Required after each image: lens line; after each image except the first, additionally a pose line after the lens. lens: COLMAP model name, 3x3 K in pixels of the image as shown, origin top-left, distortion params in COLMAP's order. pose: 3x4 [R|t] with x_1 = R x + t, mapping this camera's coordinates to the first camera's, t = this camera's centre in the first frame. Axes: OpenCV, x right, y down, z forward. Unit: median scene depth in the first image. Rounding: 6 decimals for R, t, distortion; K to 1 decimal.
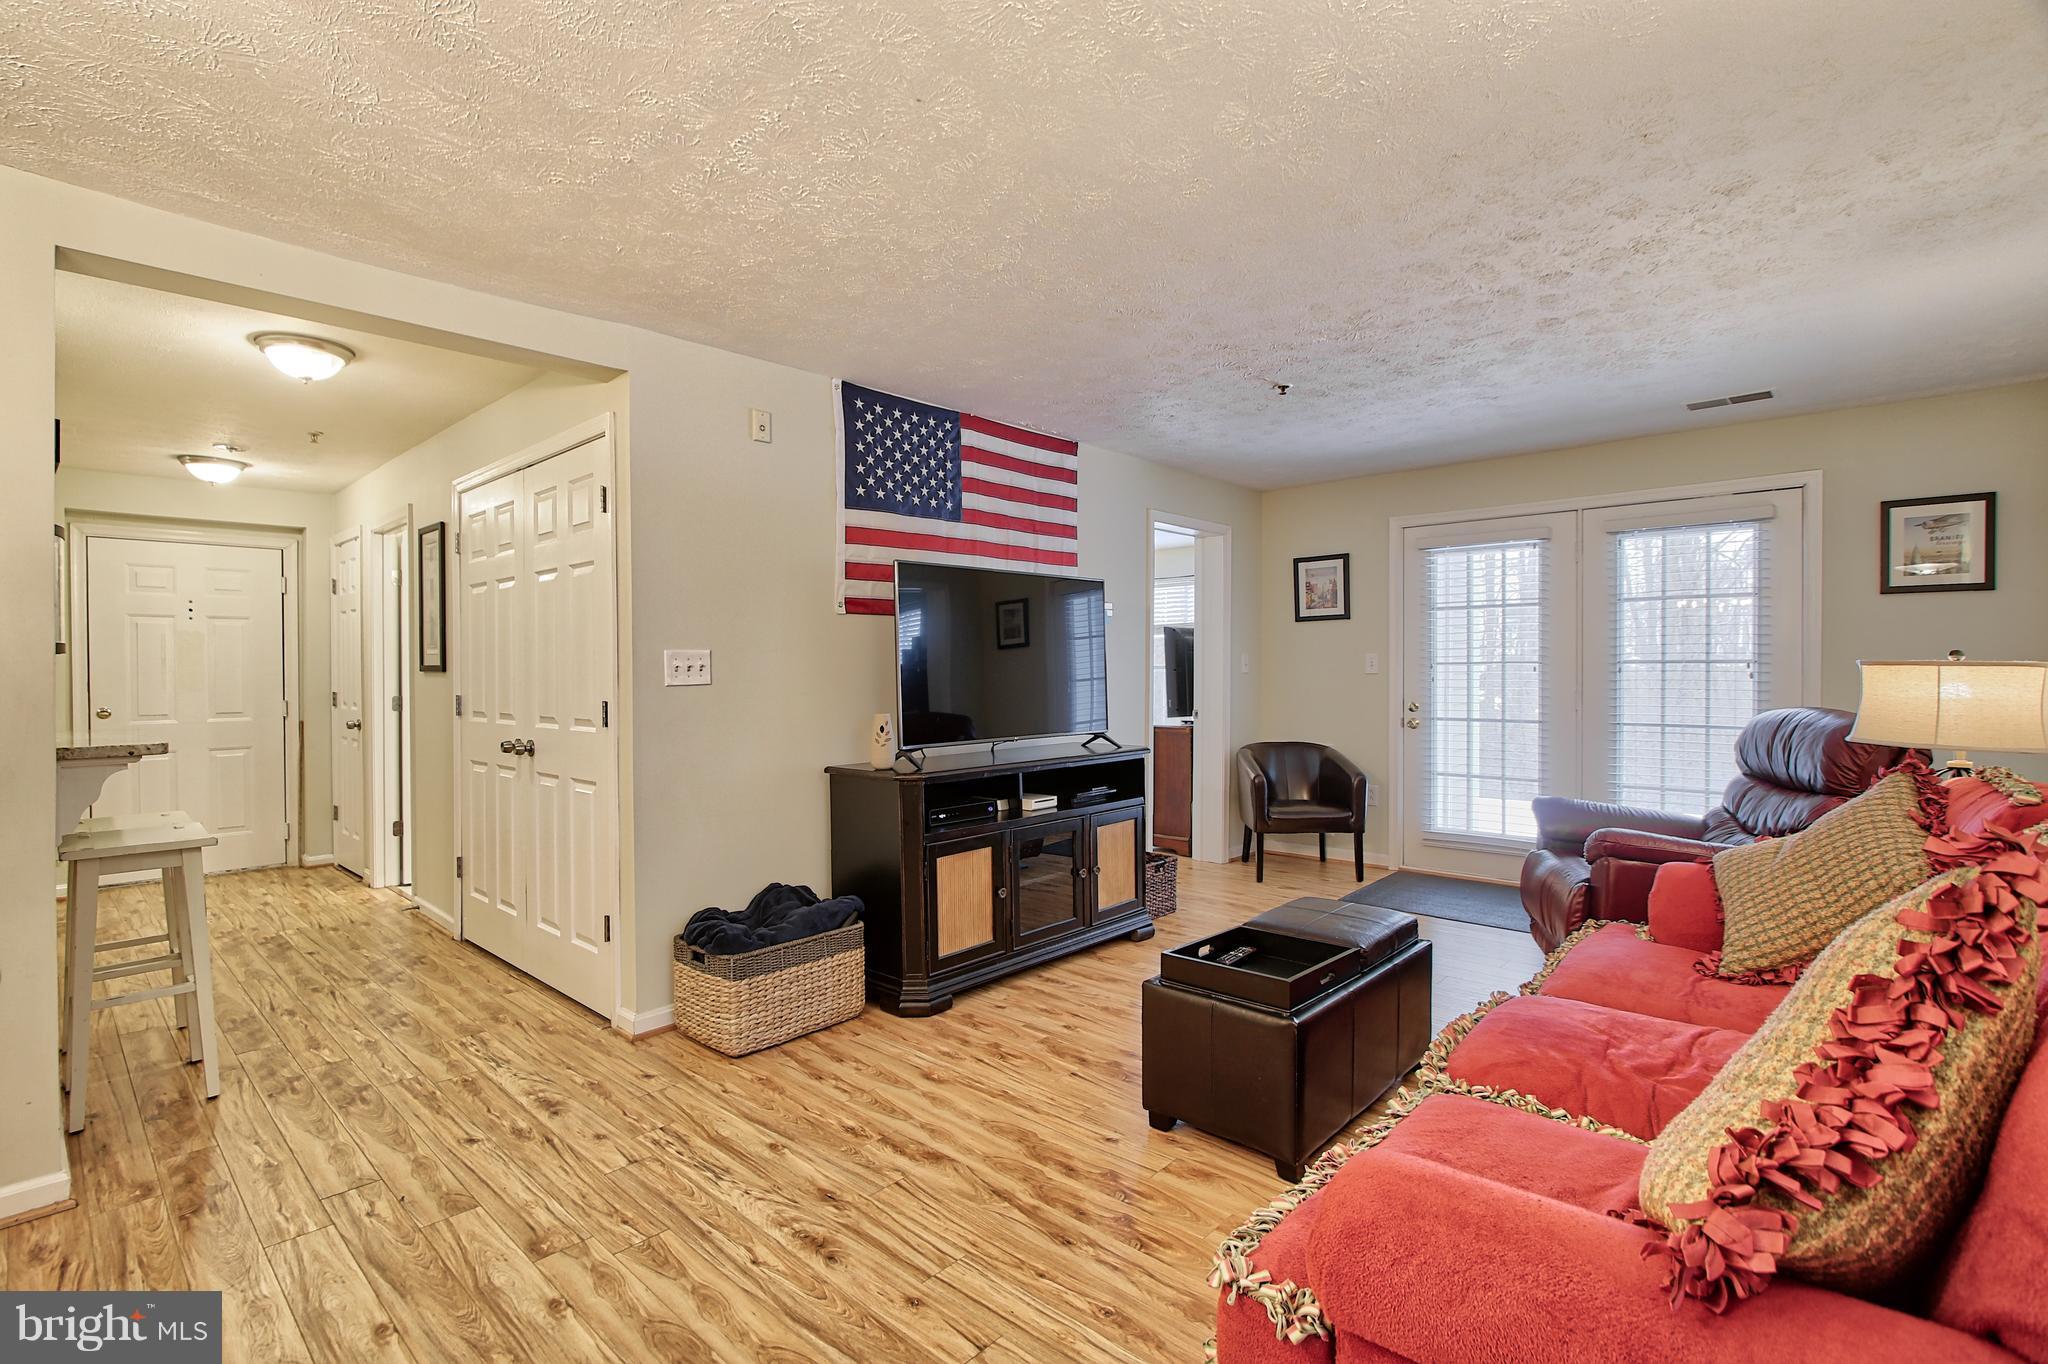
lens RADIAL K [[944.1, 0, 998.1], [0, 944.1, 672.3], [0, 0, 1]] dist [-0.012800, 0.002018]
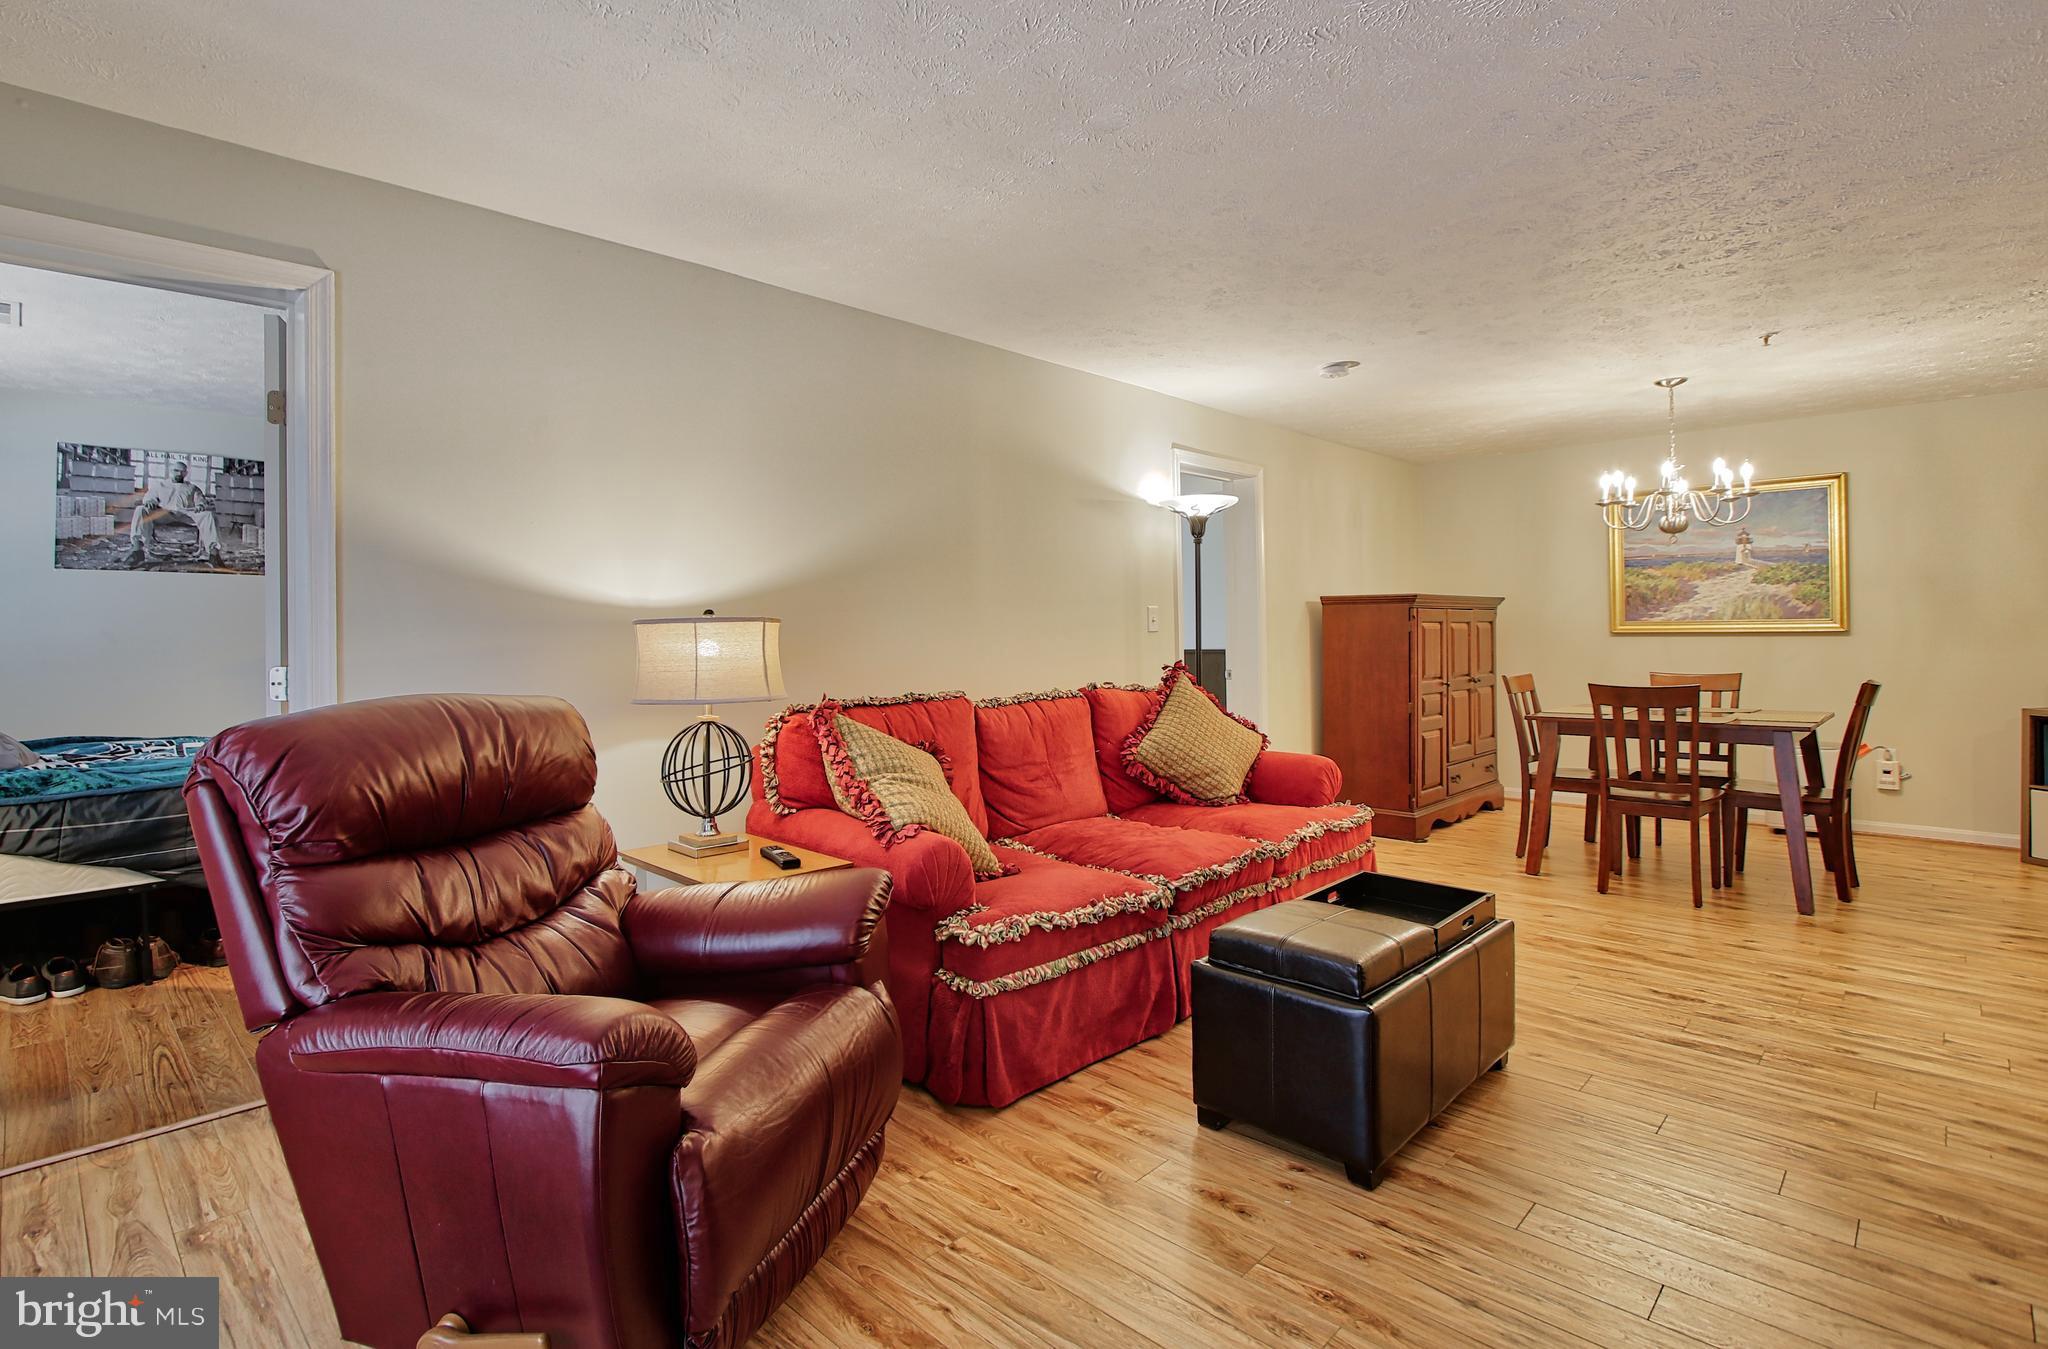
lens RADIAL K [[1003.5, 0, 957.4], [0, 1003.5, 613.9], [0, 0, 1]] dist [-0.000707, 0.000813]
pose [[-0.999024, 0.017227, 0.040681, 0.457315], [0.016434, 0.999670, -0.019758, 0.005334], [-0.041008, -0.019070, -0.998977, 1.381464]]
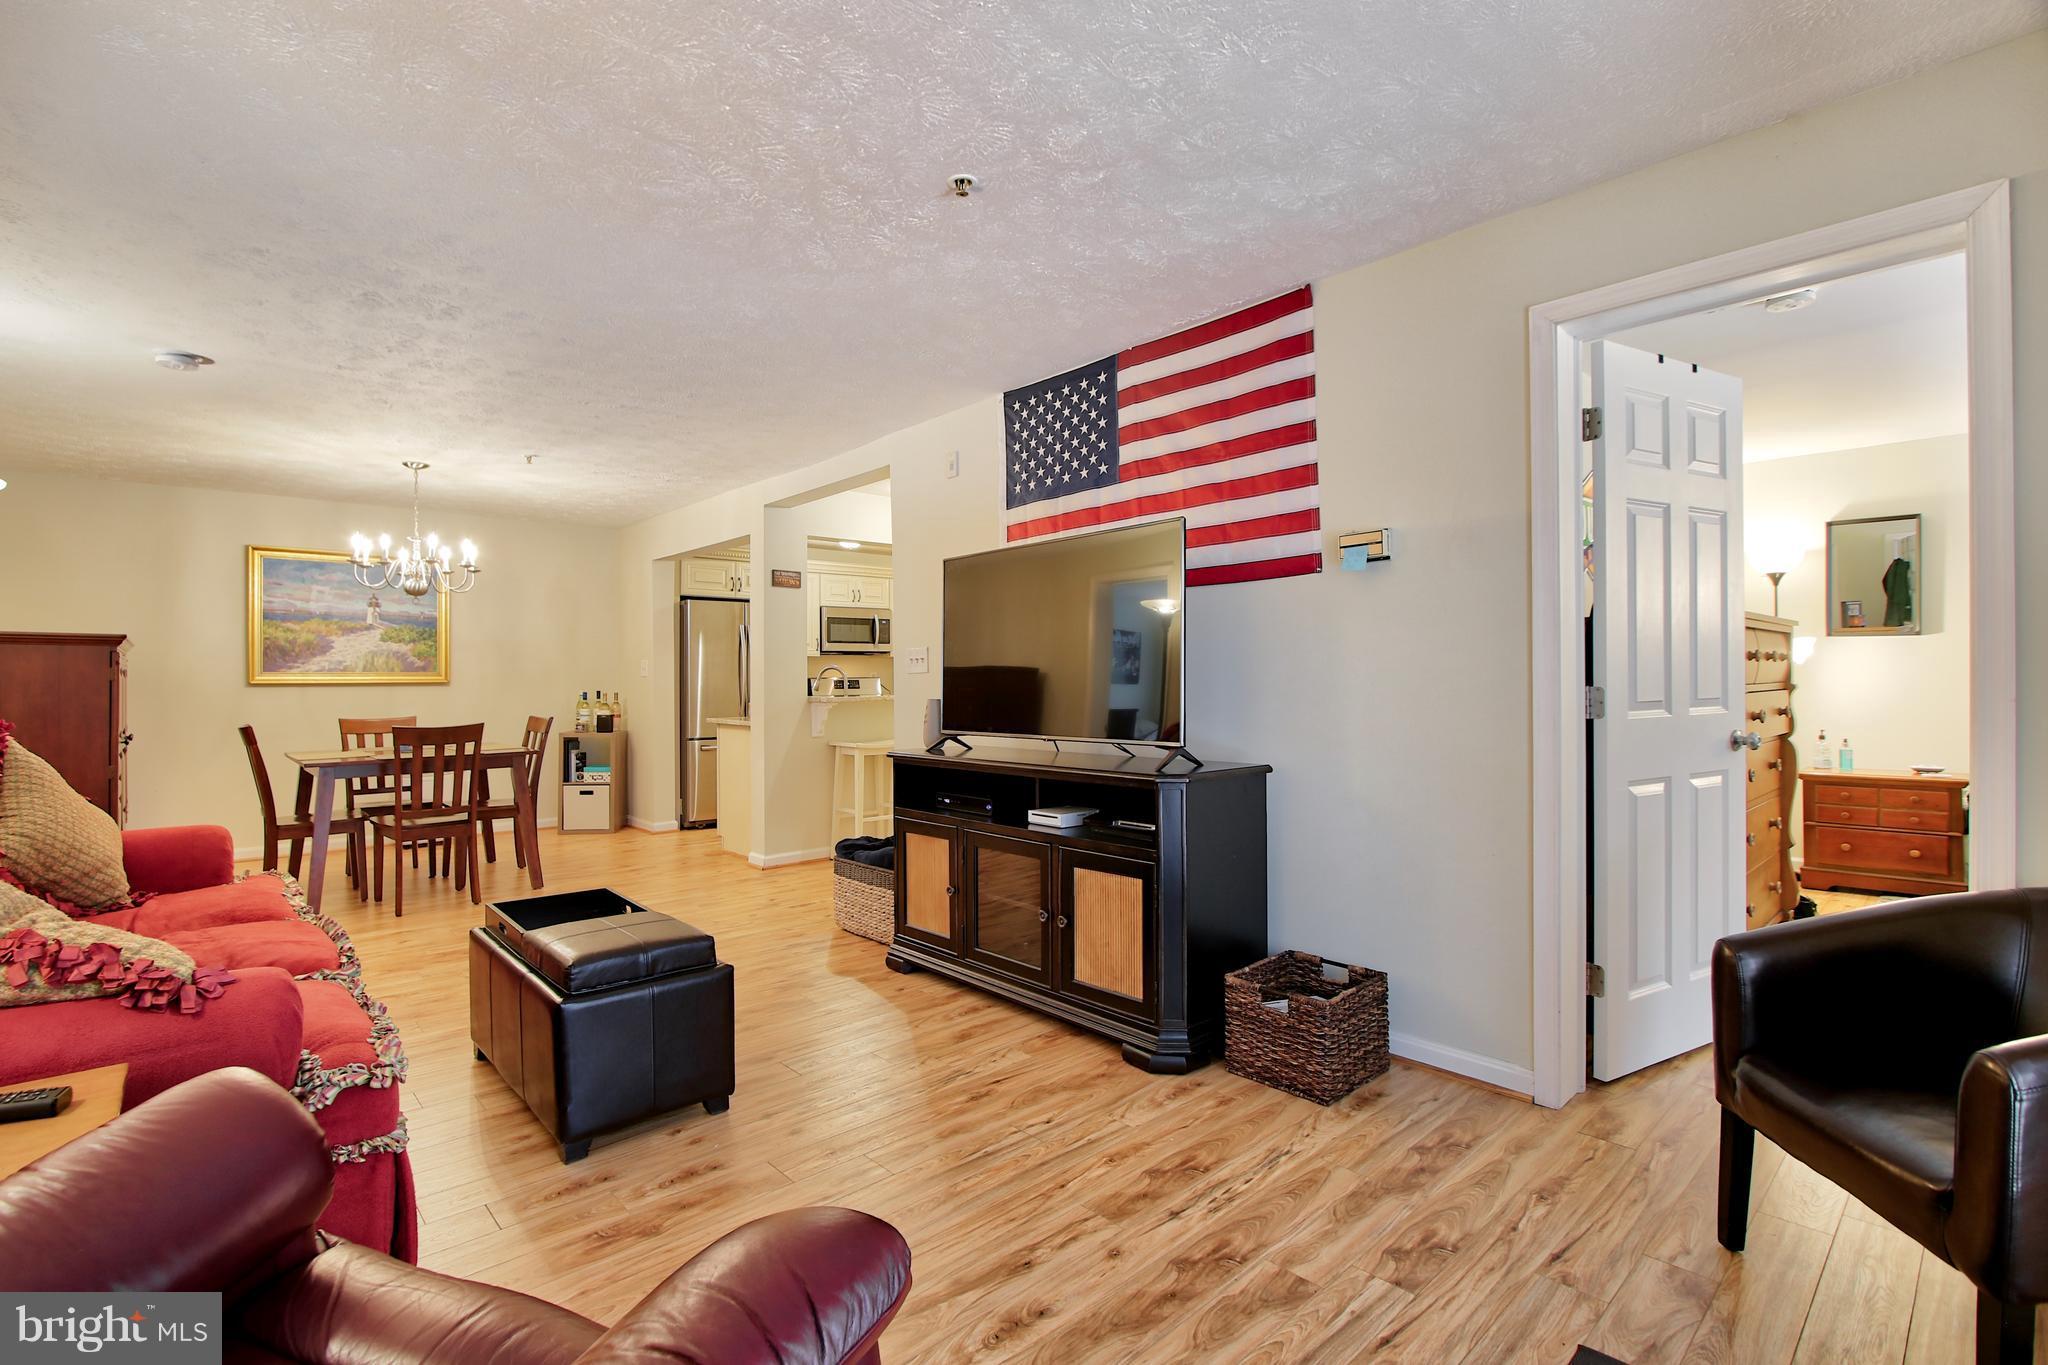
lens RADIAL K [[944.1, 0, 1009.7], [0, 944.1, 677.6], [0, 0, 1]] dist [-0.012800, 0.002018]
pose [[-0.085063, 0.007342, -0.996348, 0.892630], [0.007019, 0.999952, 0.006769, 0.010046], [0.996351, -0.006418, -0.085111, 1.069590]]
